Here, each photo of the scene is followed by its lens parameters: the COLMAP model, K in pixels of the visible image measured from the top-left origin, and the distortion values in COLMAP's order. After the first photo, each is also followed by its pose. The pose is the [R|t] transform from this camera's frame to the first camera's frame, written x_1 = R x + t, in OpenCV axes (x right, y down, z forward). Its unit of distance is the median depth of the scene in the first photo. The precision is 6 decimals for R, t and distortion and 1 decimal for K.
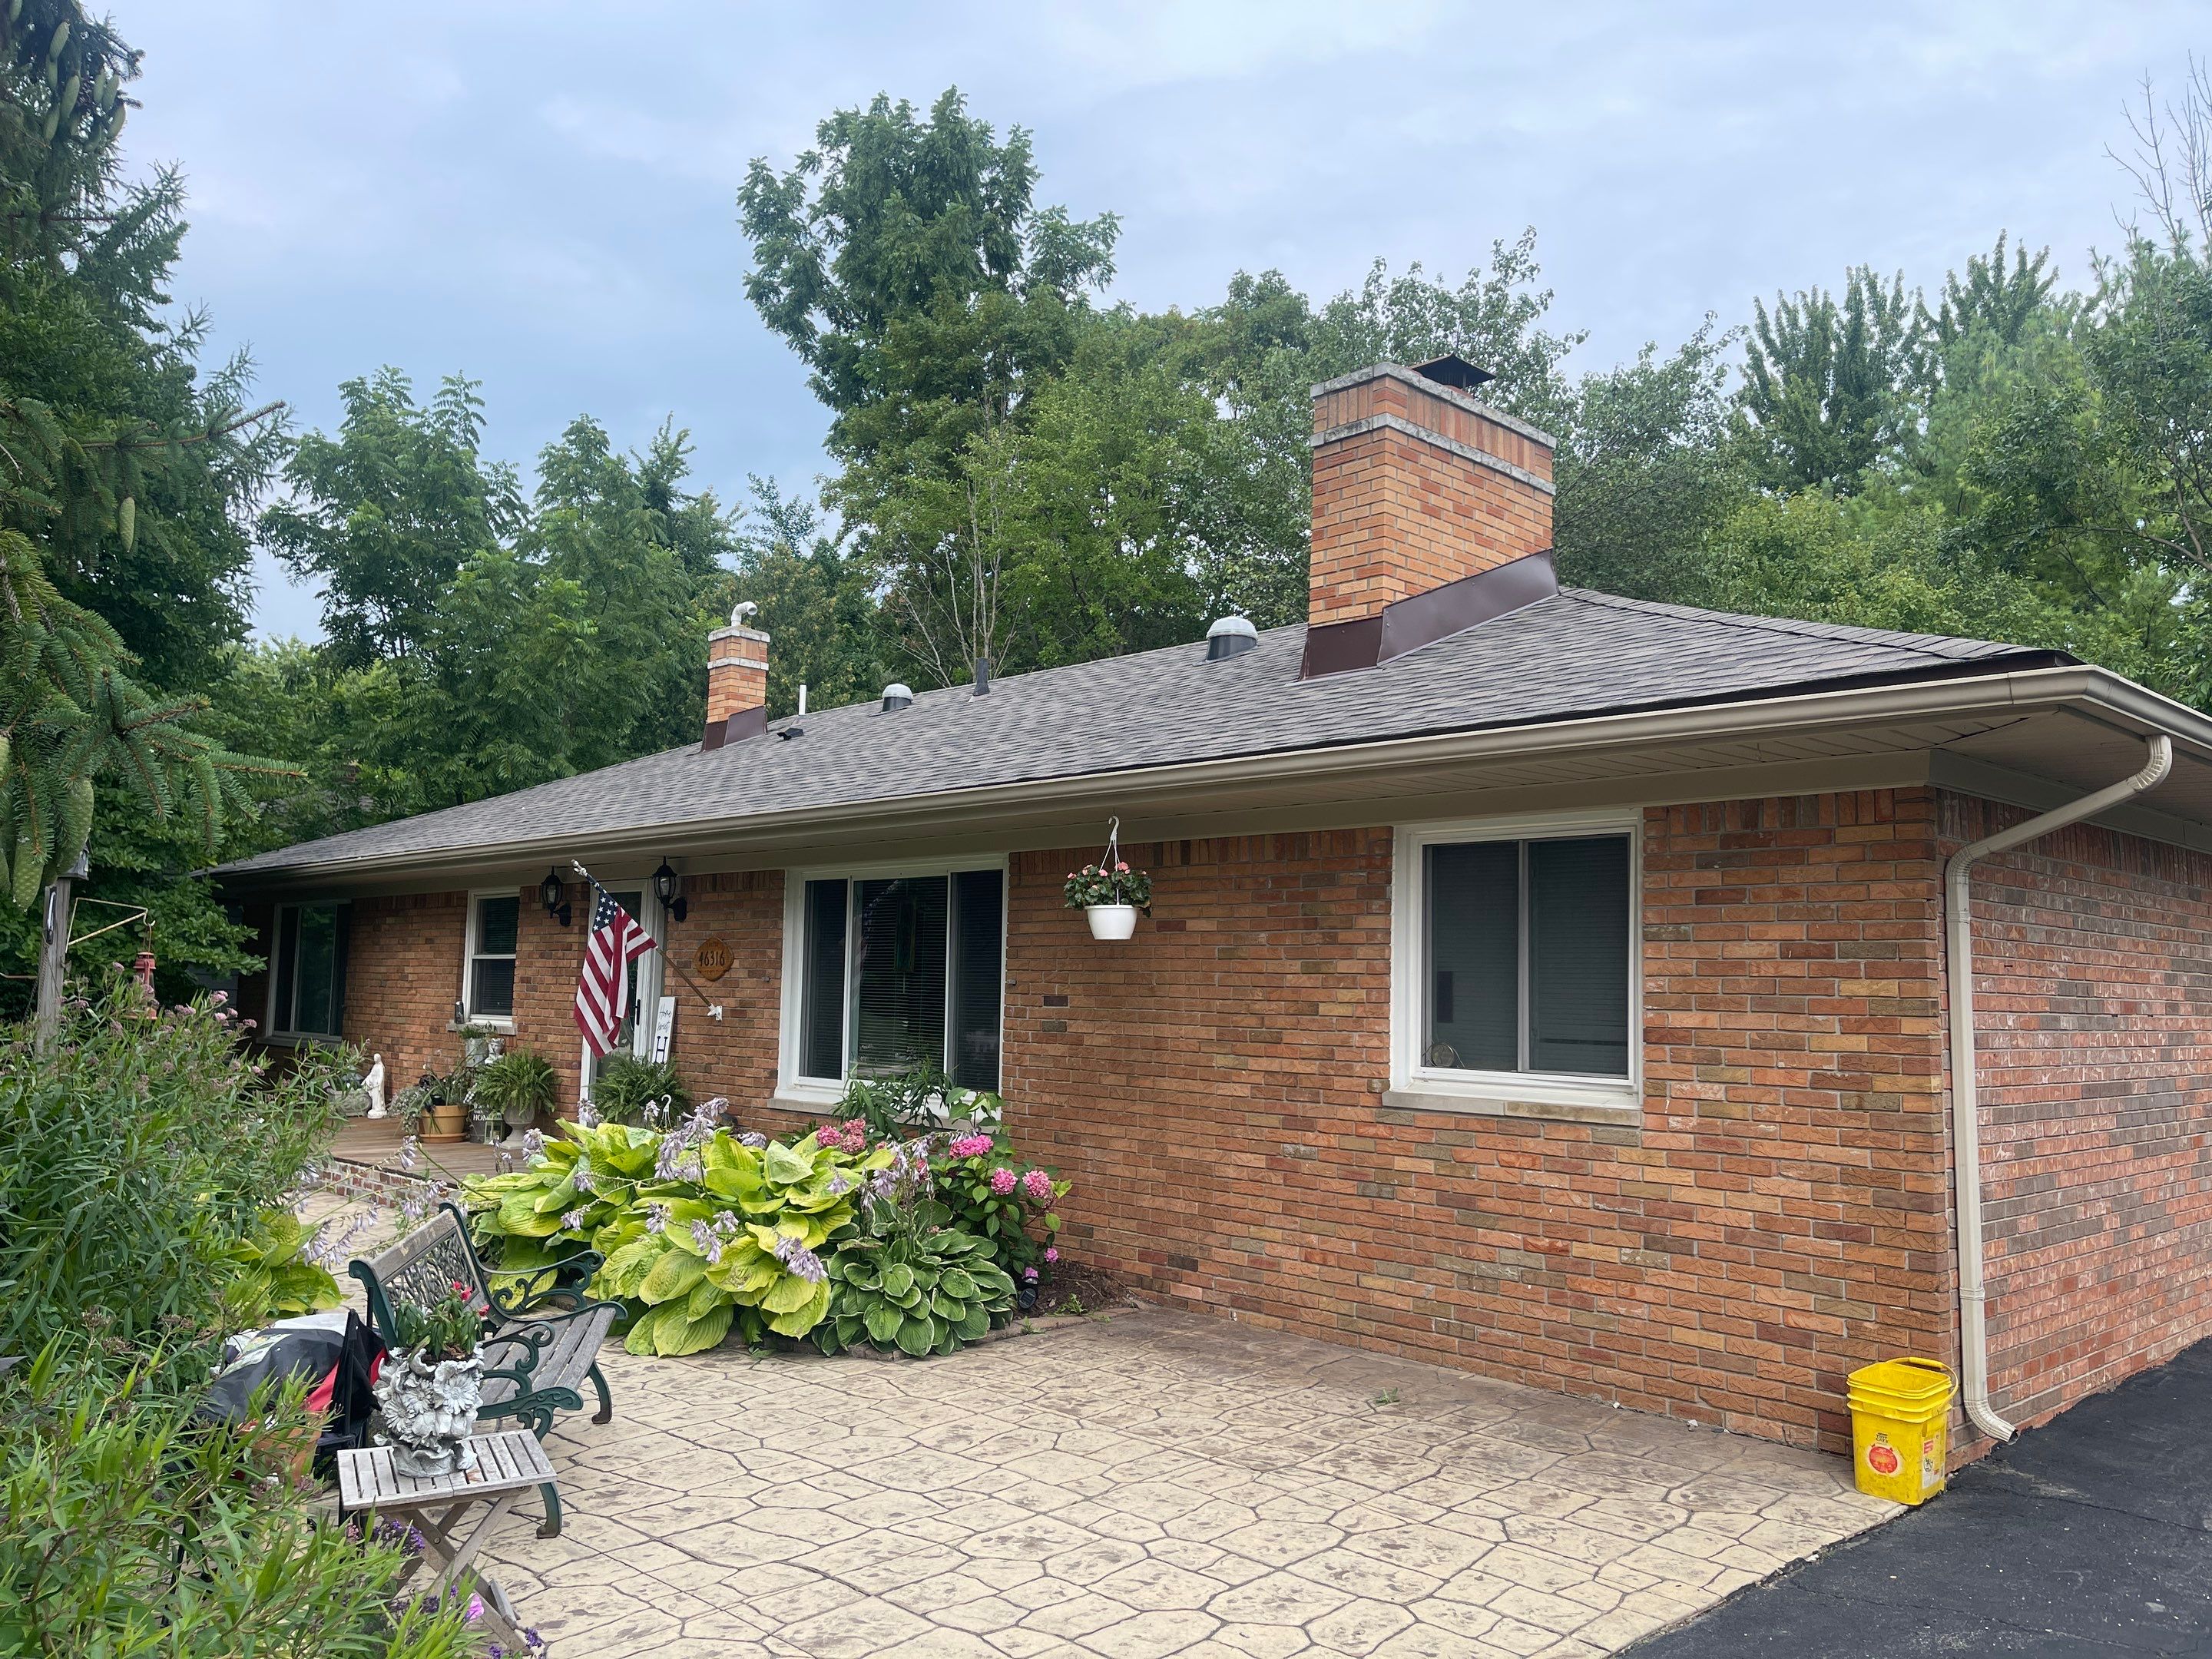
lens RADIAL K [[1721.2, 0, 1103.2], [0, 1721.2, 854.1], [0, 0, 1]] dist [0.038949, -0.001006]
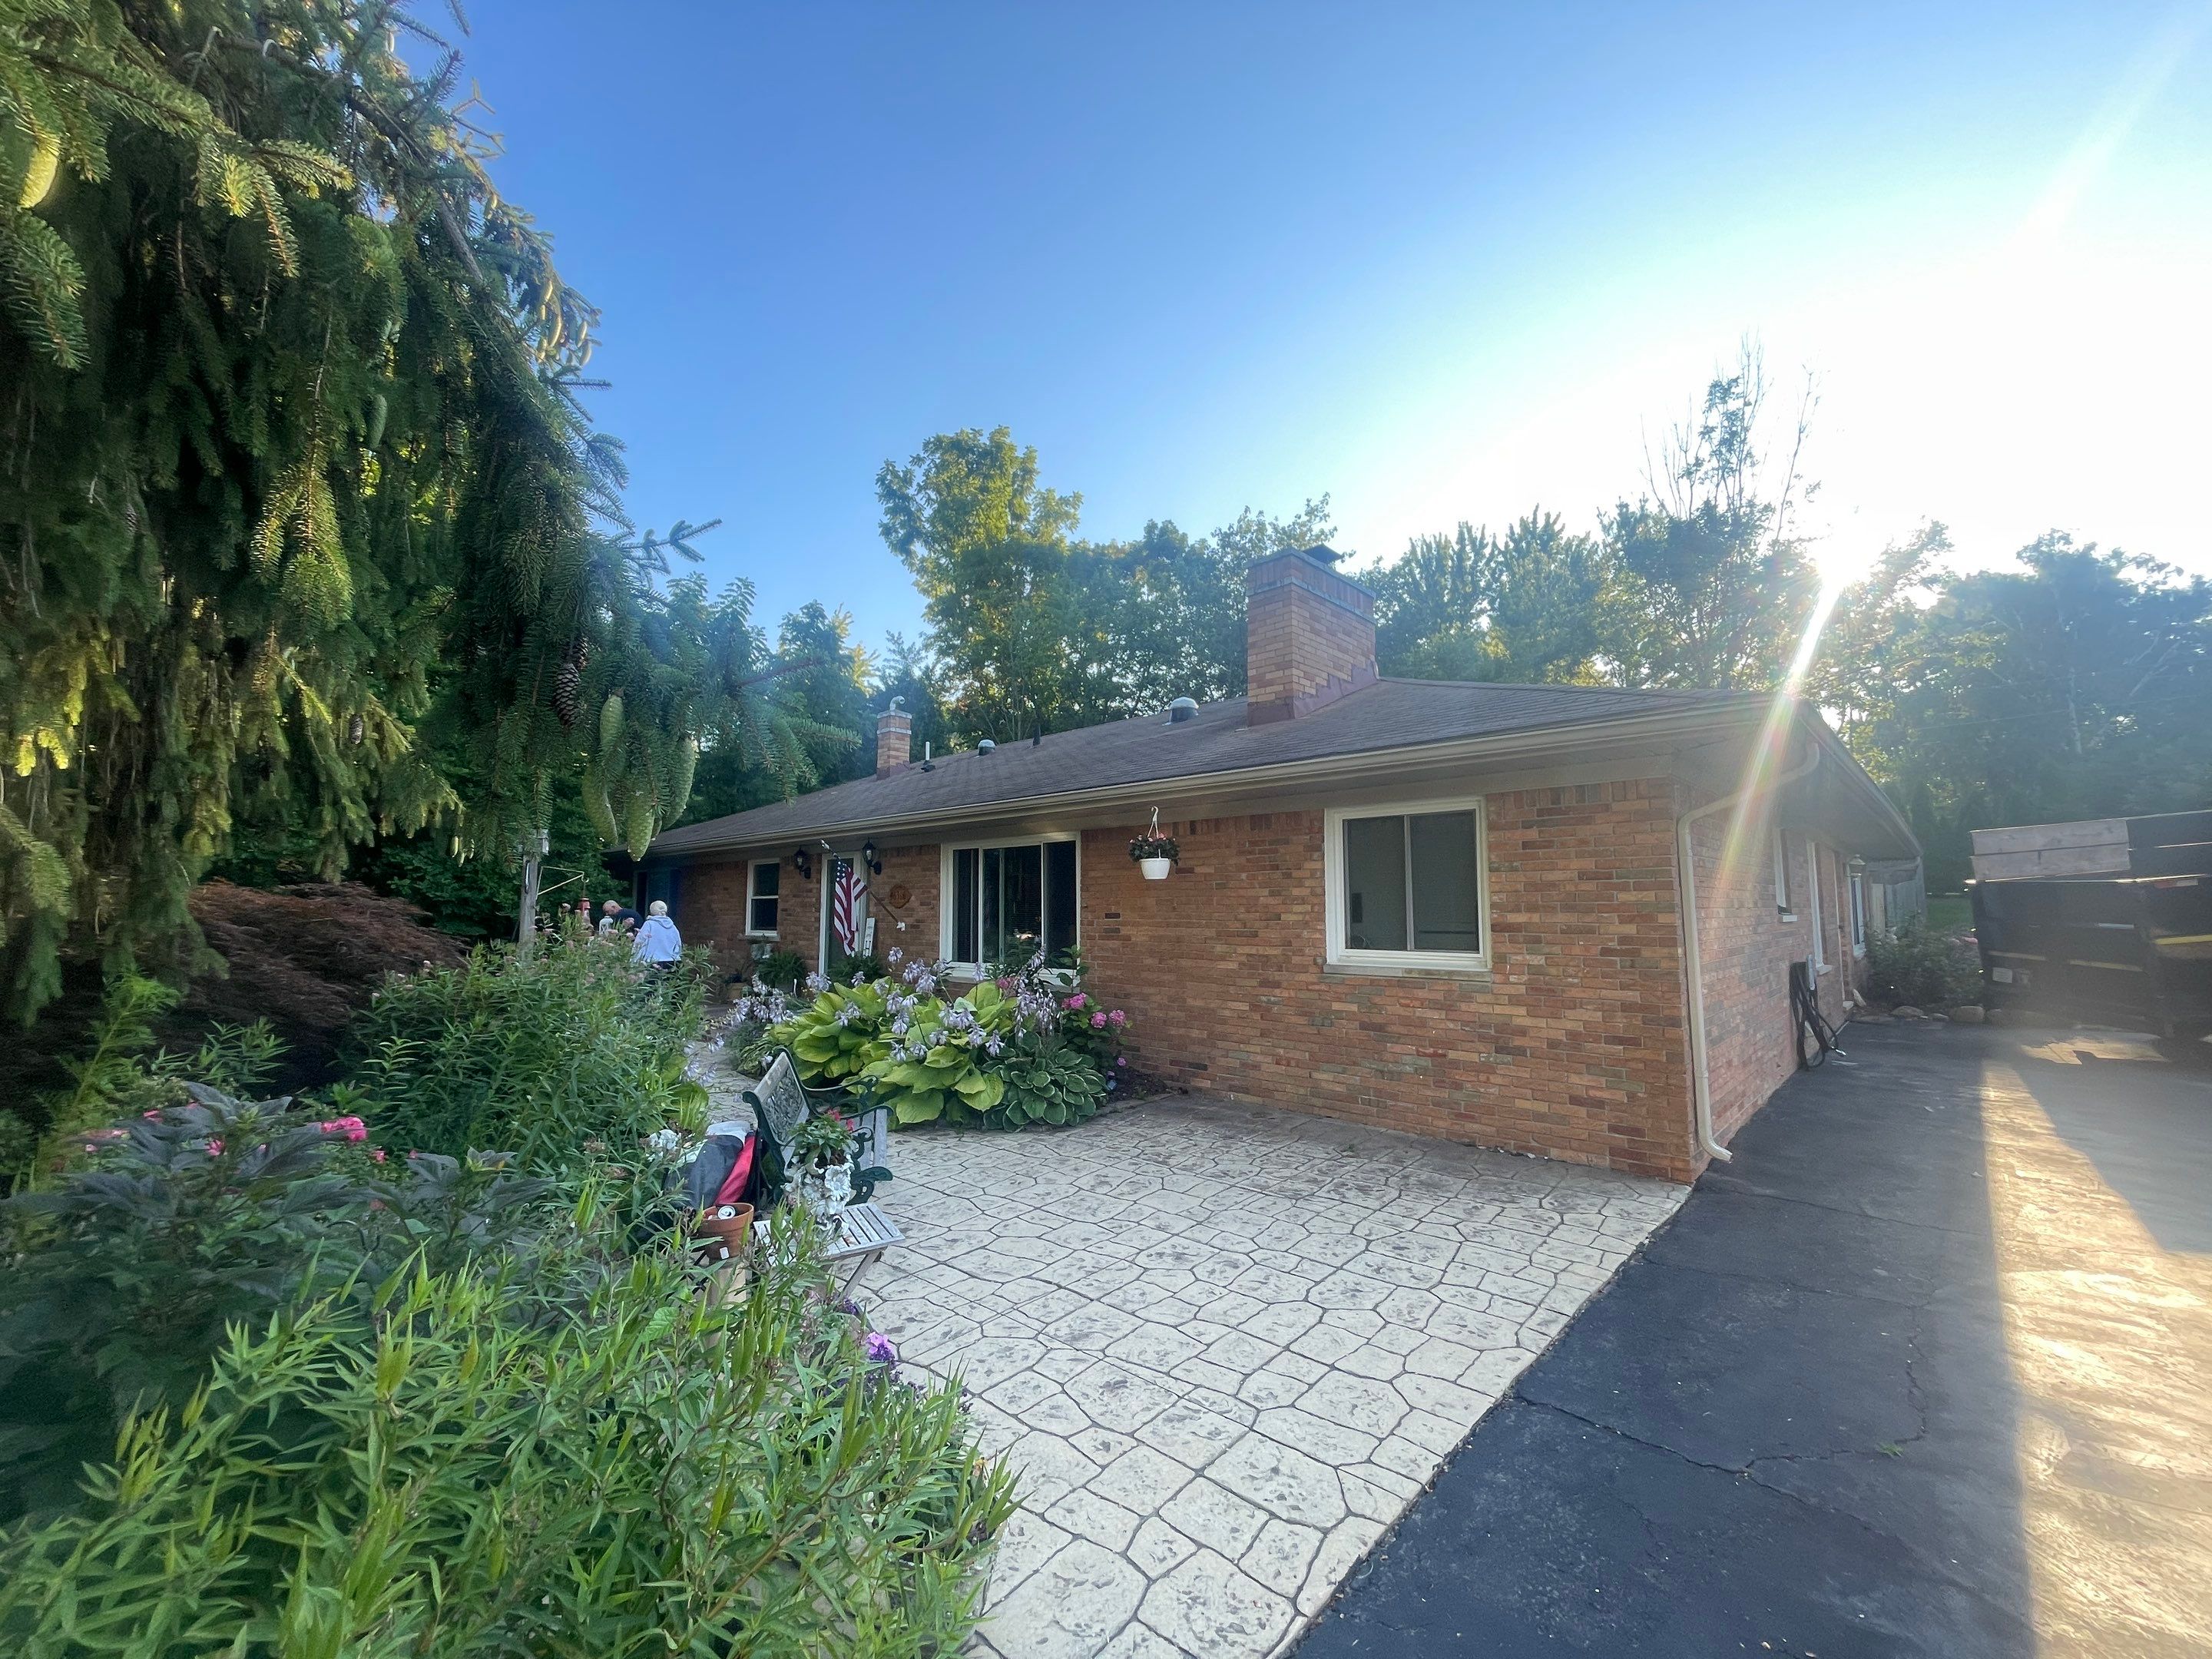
lens RADIAL K [[910.7, 0, 1106.0], [0, 910.7, 829.5], [0, 0, 1]] dist [0.014063, -0.036202]
pose [[0.998656, -0.018929, 0.048252, -0.092686], [0.019253, 0.999795, -0.006271, 0.005675], [-0.048123, 0.007192, 0.998816, 0.106119]]
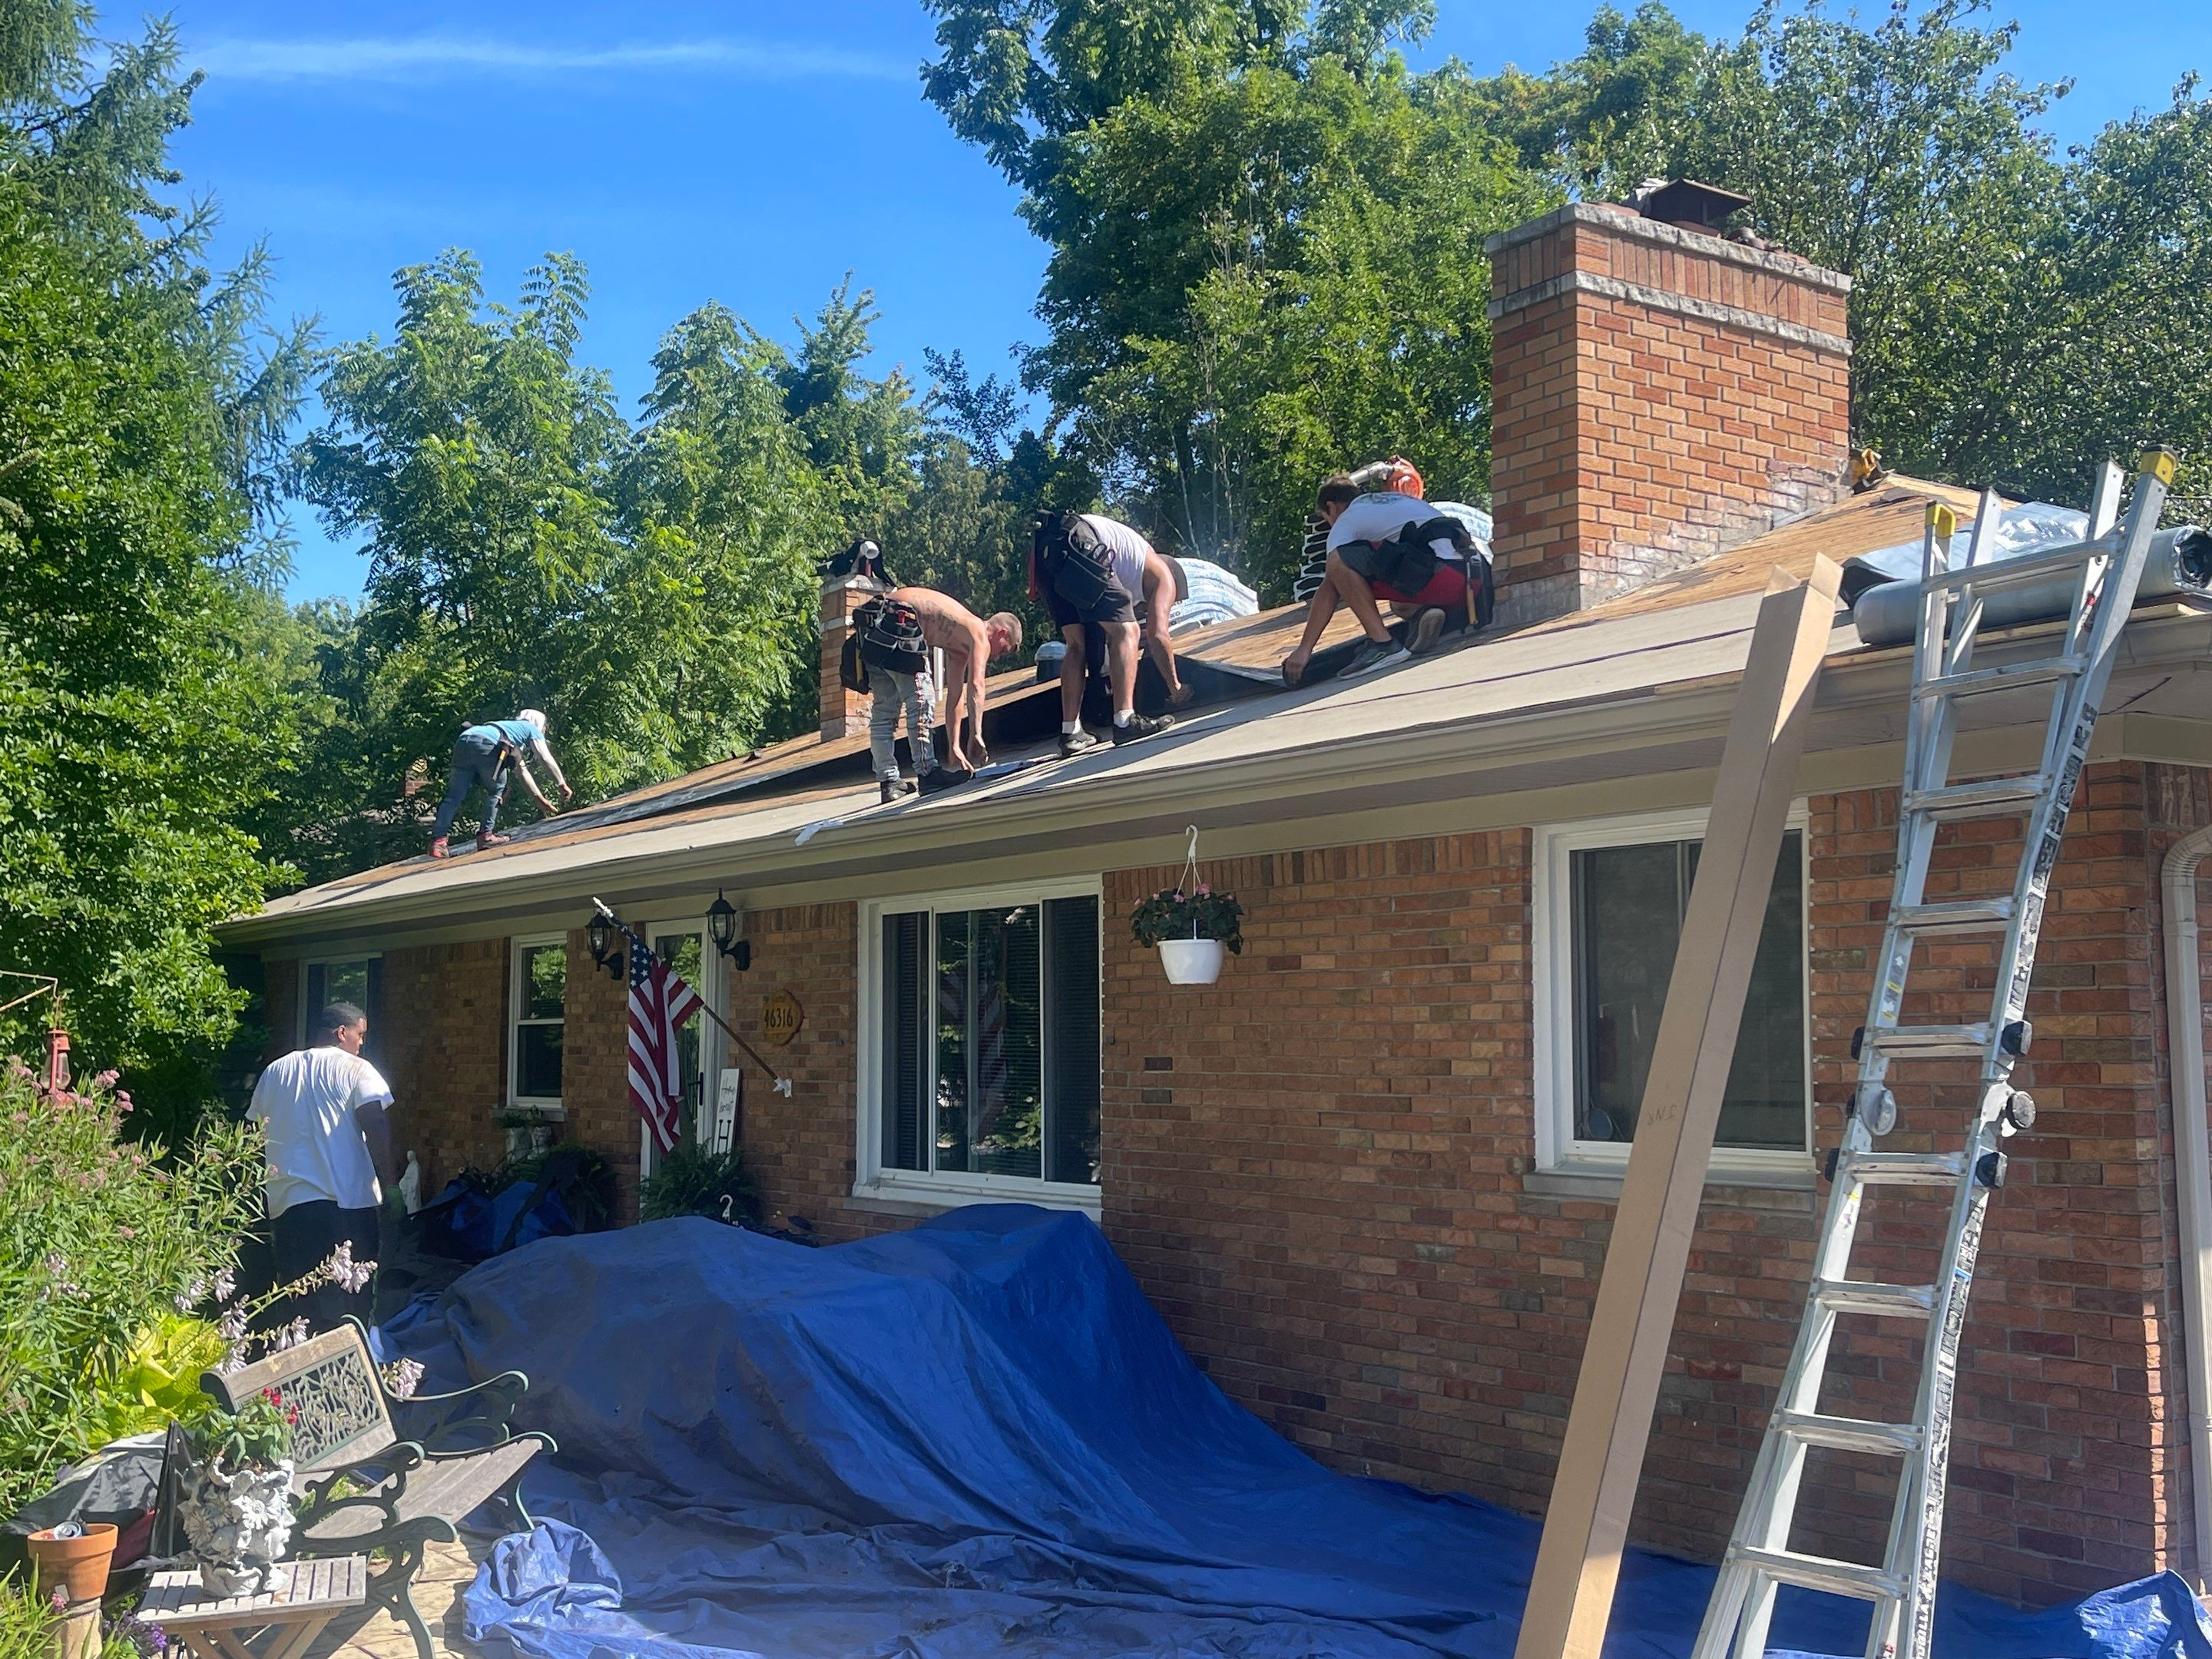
lens RADIAL K [[2496.3, 0, 1106.0], [0, 2496.3, 829.5], [0, 0, 1]] dist [0.090590, -0.168372]
pose [[0.985731, -0.037378, -0.164127, 0.164941], [0.036027, 0.999288, -0.011204, -0.009801], [0.164429, 0.005131, 0.986376, -0.135216]]
